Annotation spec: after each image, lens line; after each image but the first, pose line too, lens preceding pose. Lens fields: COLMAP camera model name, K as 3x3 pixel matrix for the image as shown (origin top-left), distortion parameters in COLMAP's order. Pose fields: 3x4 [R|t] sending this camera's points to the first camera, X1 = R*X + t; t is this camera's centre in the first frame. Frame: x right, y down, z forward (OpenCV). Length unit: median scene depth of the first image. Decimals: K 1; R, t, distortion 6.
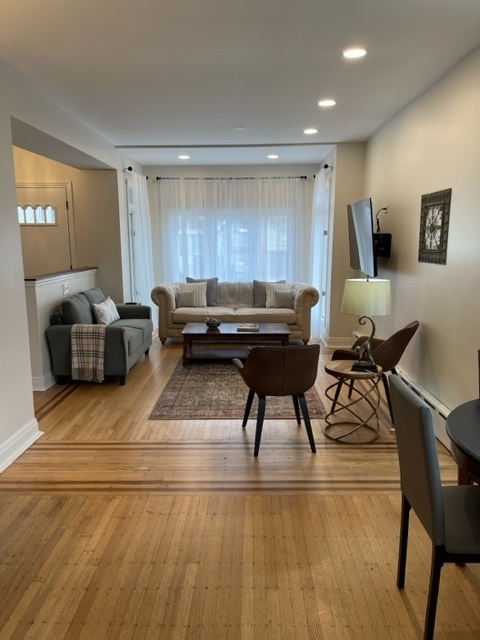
lens RADIAL K [[480.4, 0, 238.7], [0, 480.4, 322.4], [0, 0, 1]] dist [0.030854, -0.015869]
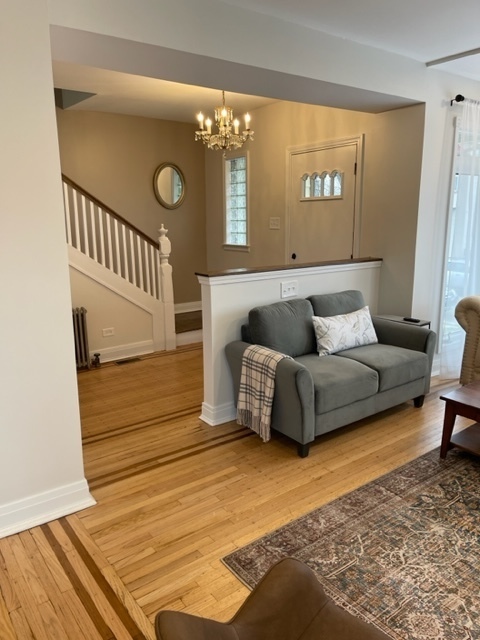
lens RADIAL K [[480.4, 0, 239.2], [0, 480.4, 314.0], [0, 0, 1]] dist [0.030854, -0.015869]
pose [[0.601131, 0.152693, -0.784427, 0.163238], [-0.129417, 0.987220, 0.092991, -0.095878], [0.788602, 0.045618, 0.613210, 0.552954]]
